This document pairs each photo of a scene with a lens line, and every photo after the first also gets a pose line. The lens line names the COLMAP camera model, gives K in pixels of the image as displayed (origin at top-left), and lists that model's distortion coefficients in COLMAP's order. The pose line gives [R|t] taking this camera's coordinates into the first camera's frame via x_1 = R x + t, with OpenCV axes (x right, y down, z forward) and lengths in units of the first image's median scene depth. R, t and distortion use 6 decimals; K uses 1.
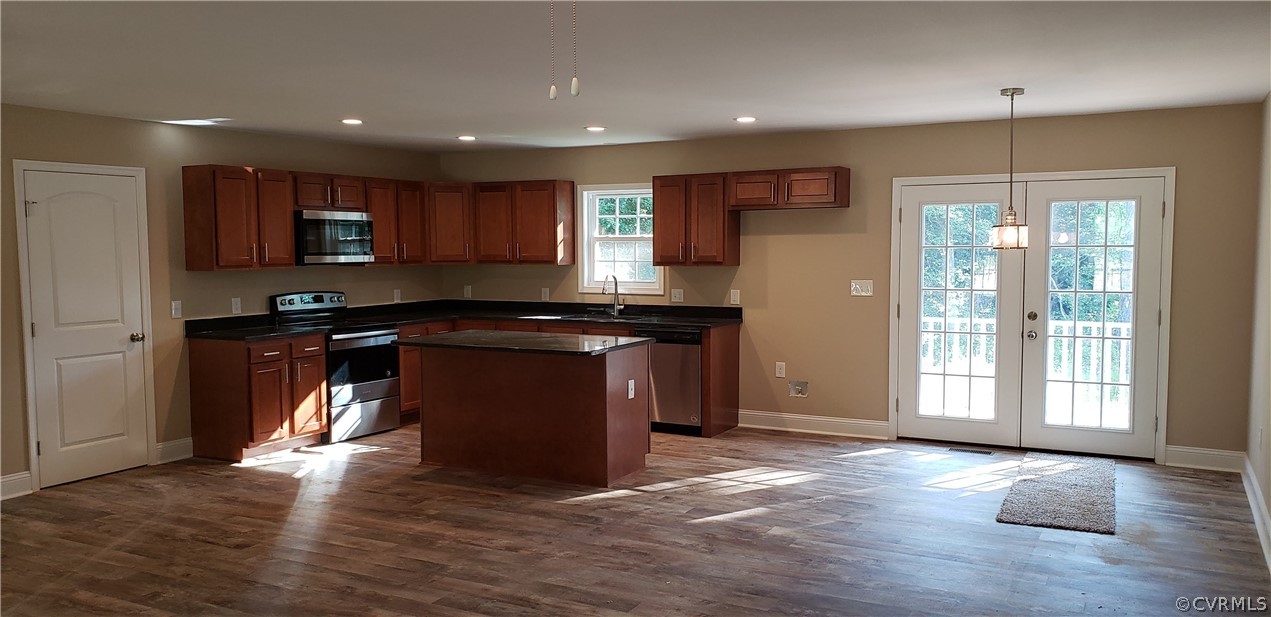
lens RADIAL K [[1005.8, 0, 632.0], [0, 1005.8, 327.0], [0, 0, 1]] dist [0.002187, -0.001605]
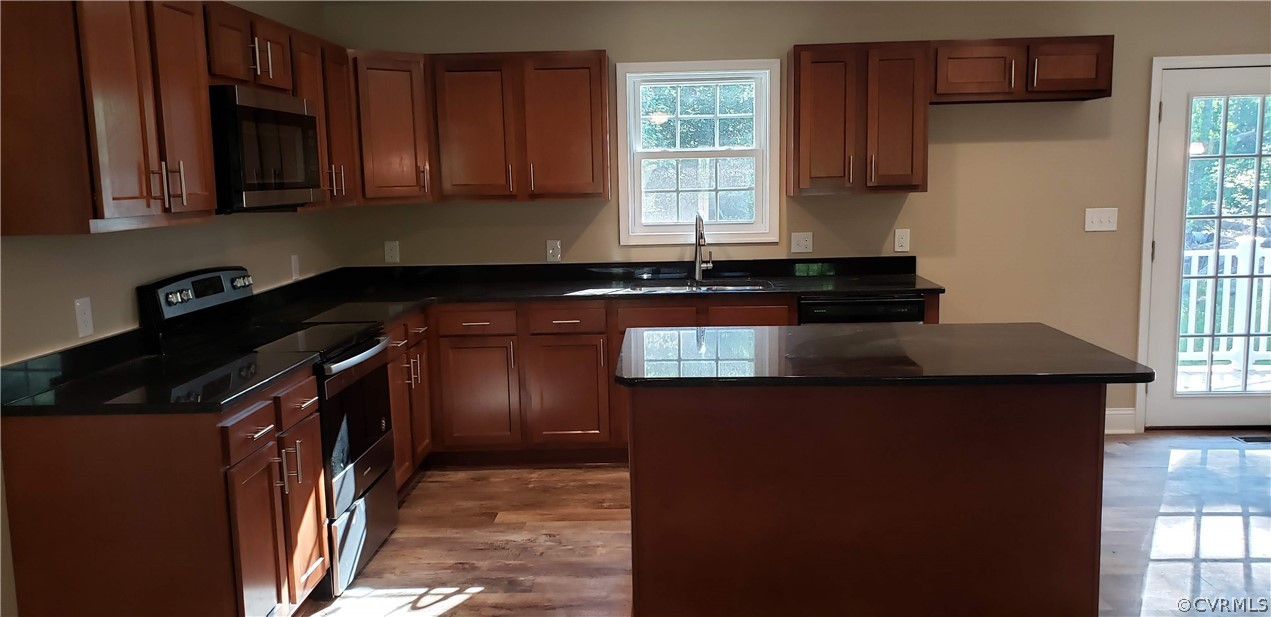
lens RADIAL K [[983.7, 0, 643.2], [0, 983.7, 319.9], [0, 0, 1]] dist [0.074121, -0.069695]
pose [[0.899306, -0.084311, 0.429115, -0.353233], [0.055059, 0.995260, 0.080157, -0.042397], [-0.433839, -0.048459, 0.899686, 0.533016]]
